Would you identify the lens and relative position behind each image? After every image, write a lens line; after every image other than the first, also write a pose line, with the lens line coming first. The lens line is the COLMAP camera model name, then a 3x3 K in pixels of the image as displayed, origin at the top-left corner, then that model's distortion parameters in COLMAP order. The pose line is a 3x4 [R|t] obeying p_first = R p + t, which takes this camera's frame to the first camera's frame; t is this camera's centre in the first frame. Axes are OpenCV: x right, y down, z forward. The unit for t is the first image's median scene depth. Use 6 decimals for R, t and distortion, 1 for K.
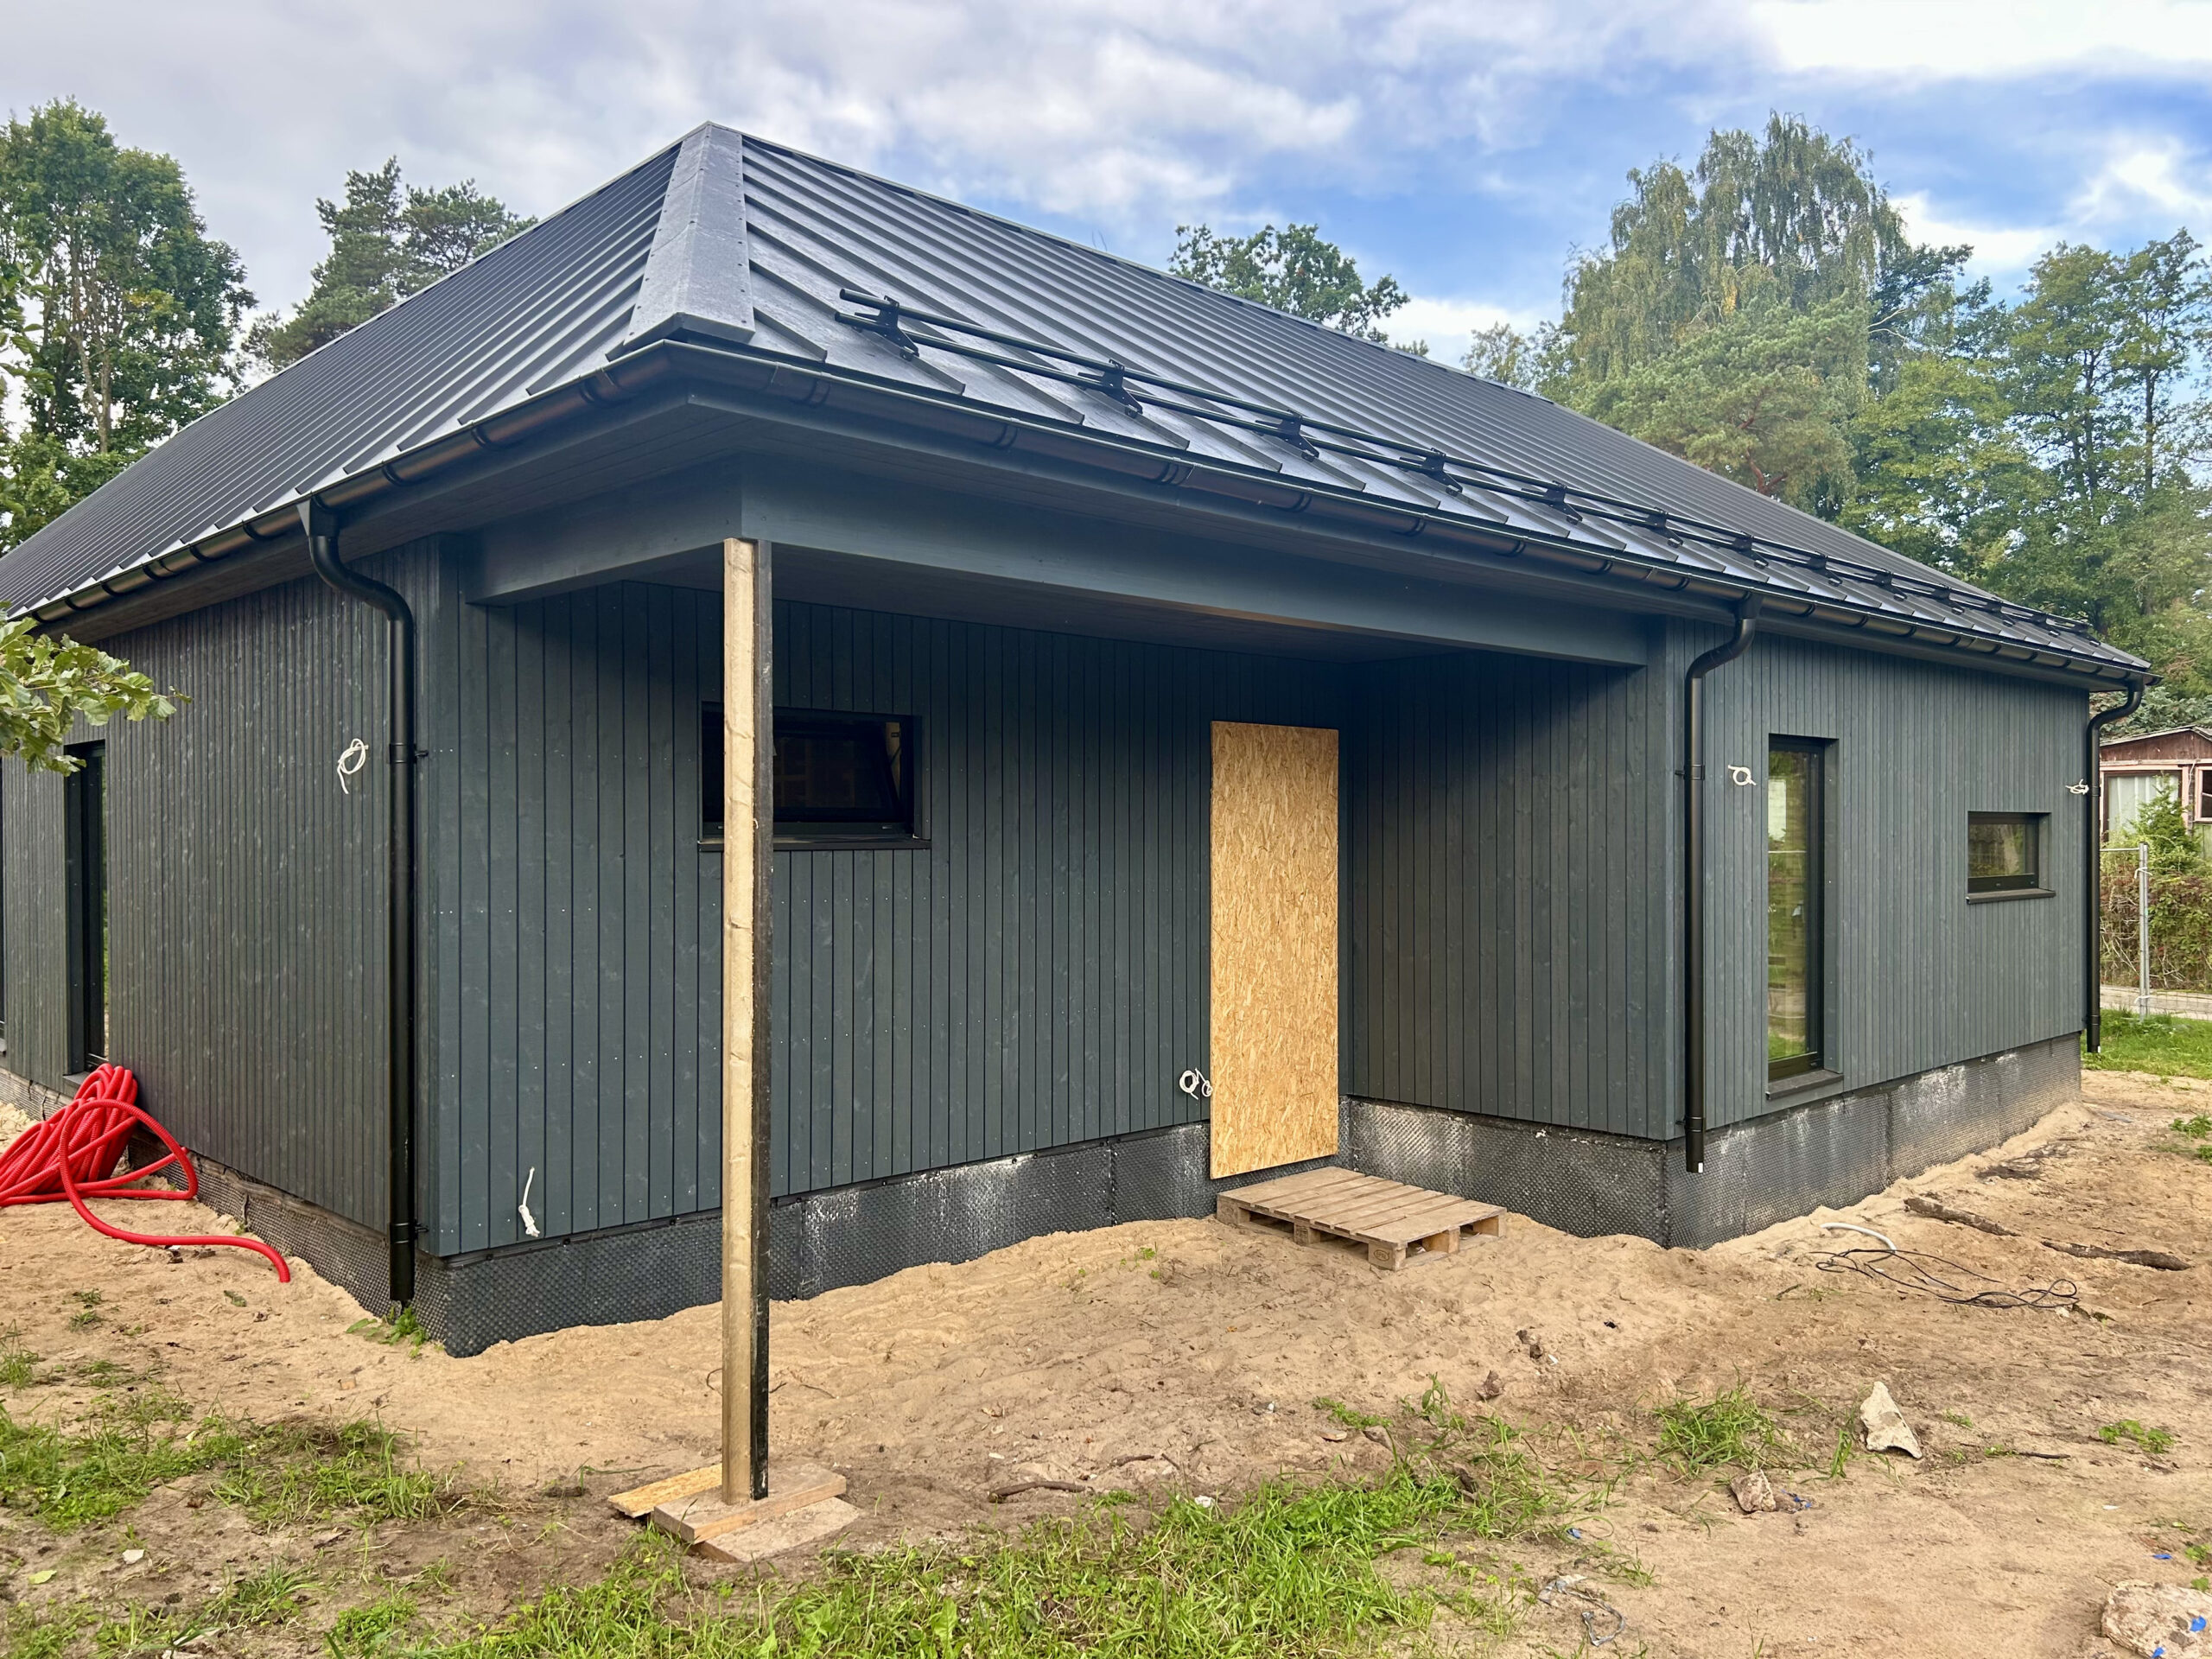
lens RADIAL K [[1667.0, 0, 1118.8], [0, 1667.0, 836.1], [0, 0, 1]] dist [0.053603, -0.055622]
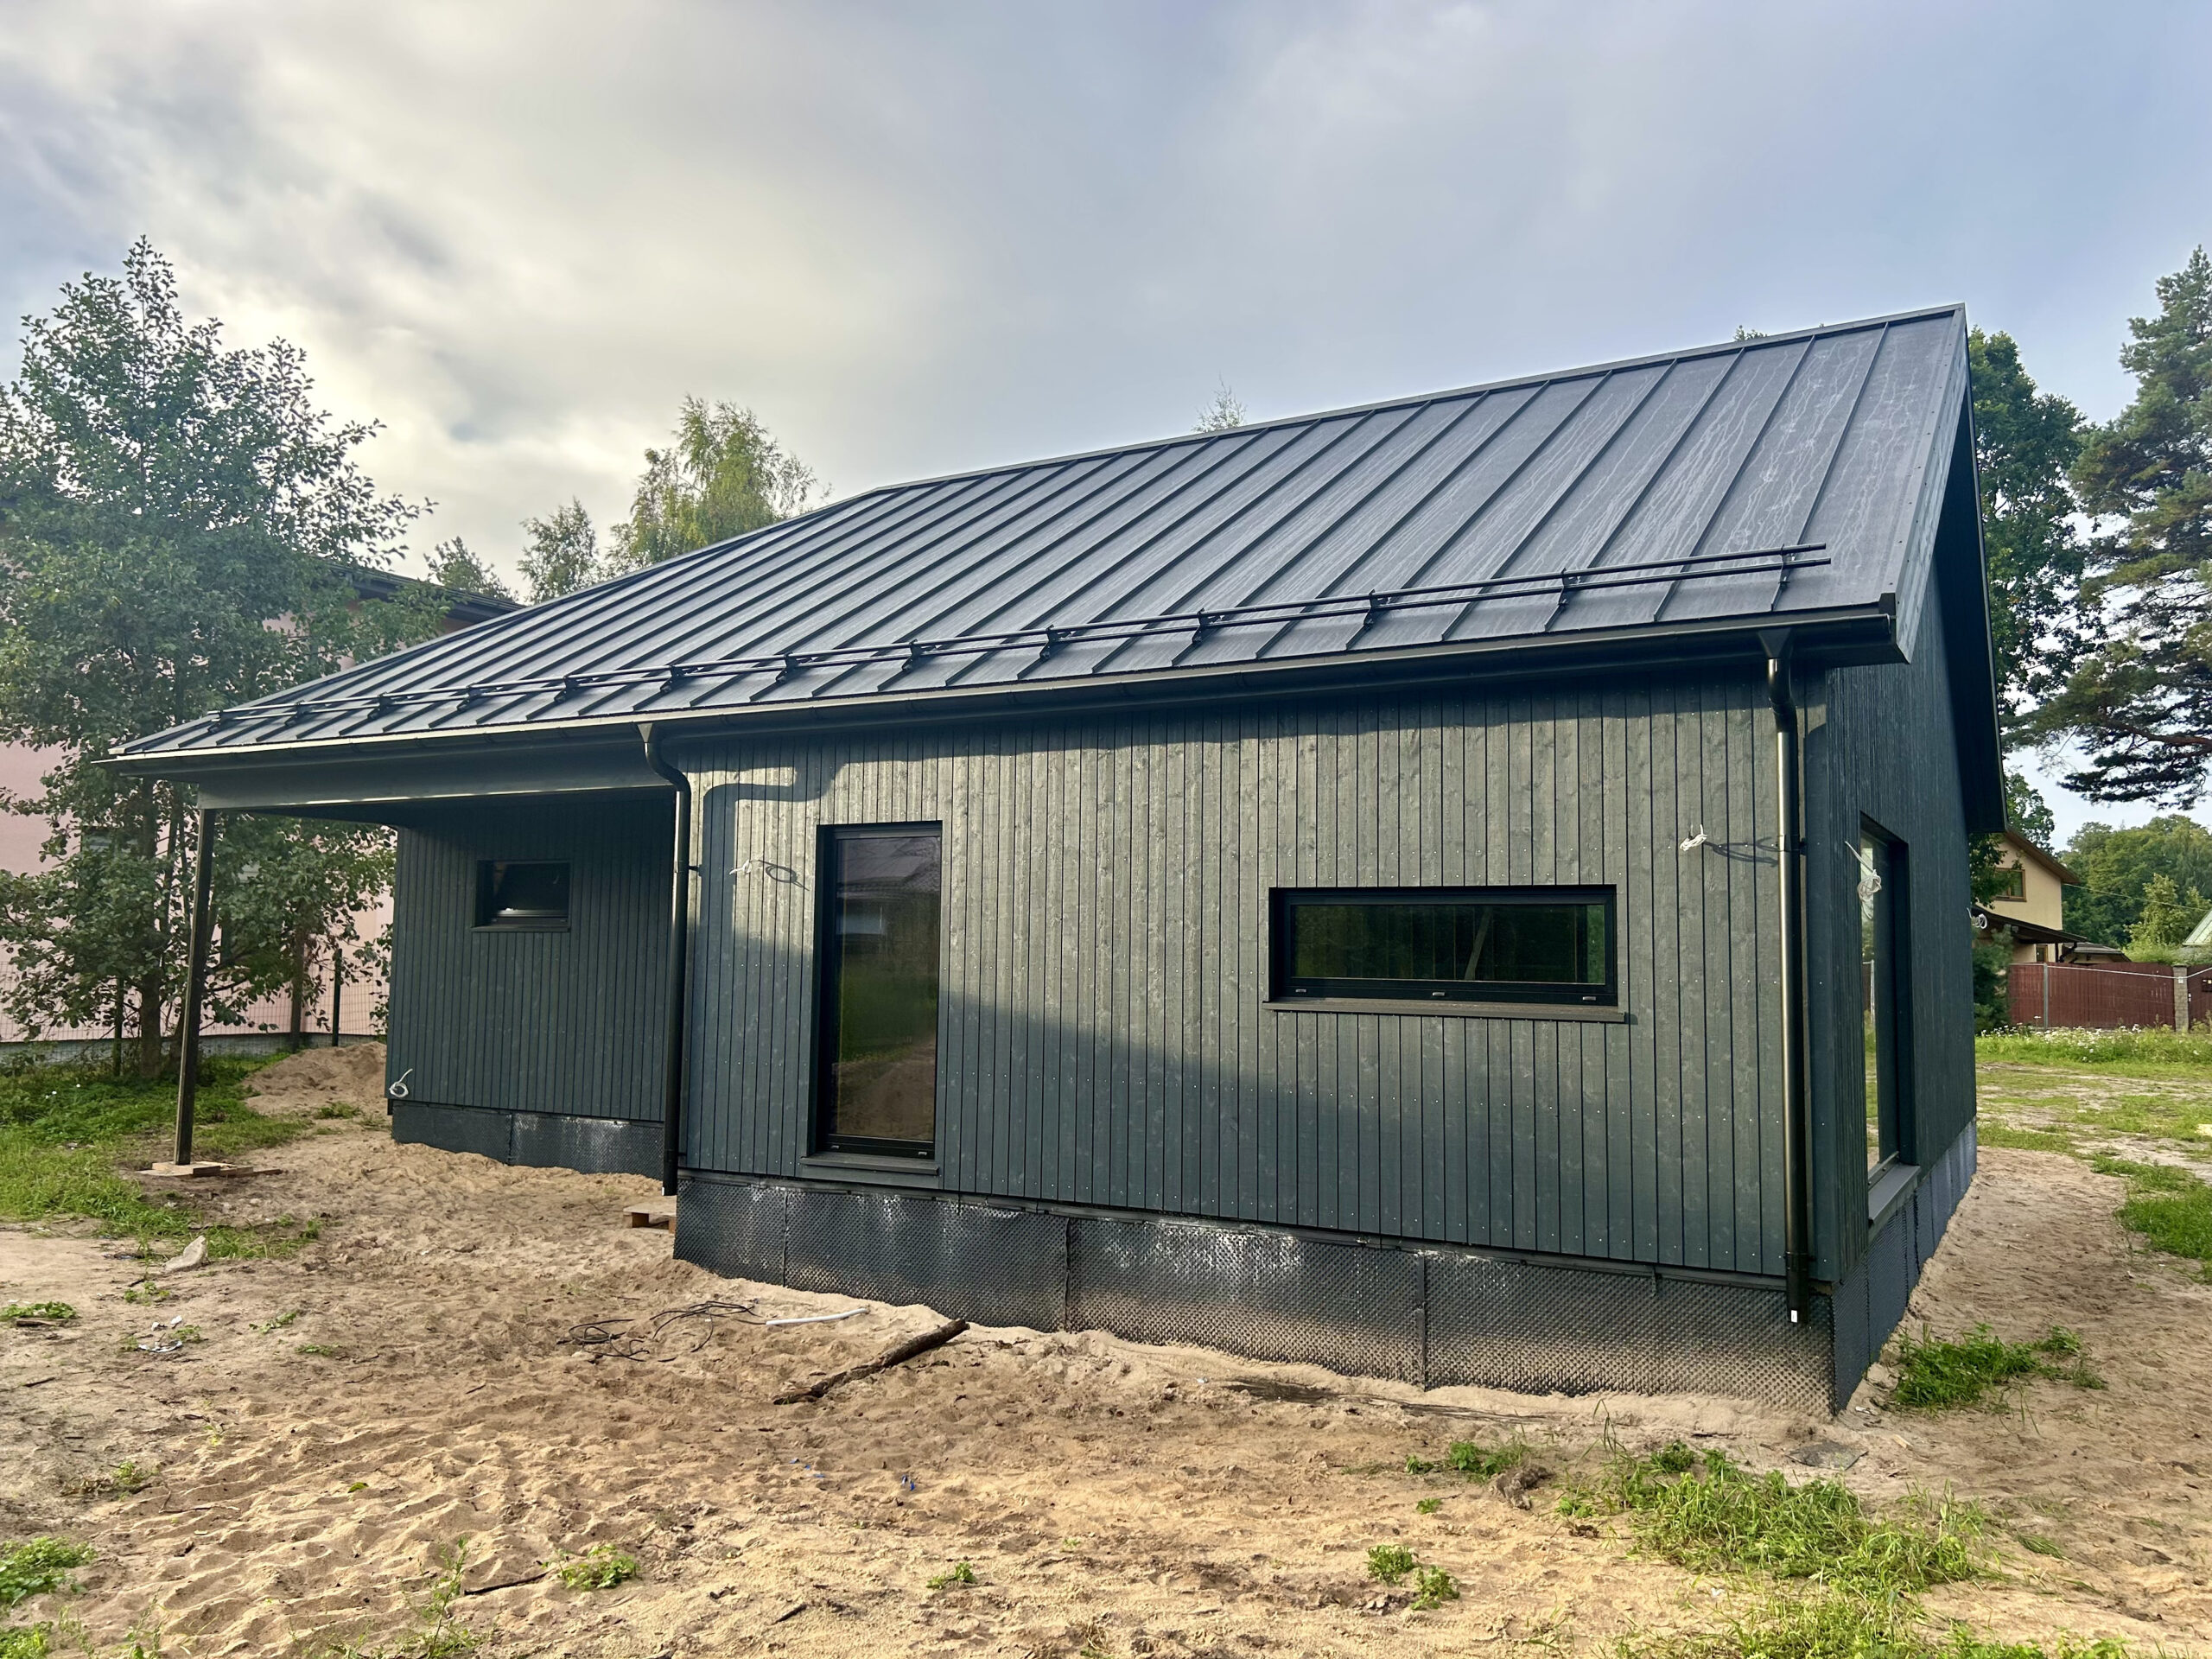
lens RADIAL K [[1667.0, 0, 1118.8], [0, 1667.0, 836.1], [0, 0, 1]] dist [0.053603, -0.055622]
pose [[0.295507, -0.066884, -0.952996, 1.452726], [-0.012693, 0.997183, -0.073921, 0.022754], [0.955256, 0.033941, 0.293826, 0.834912]]
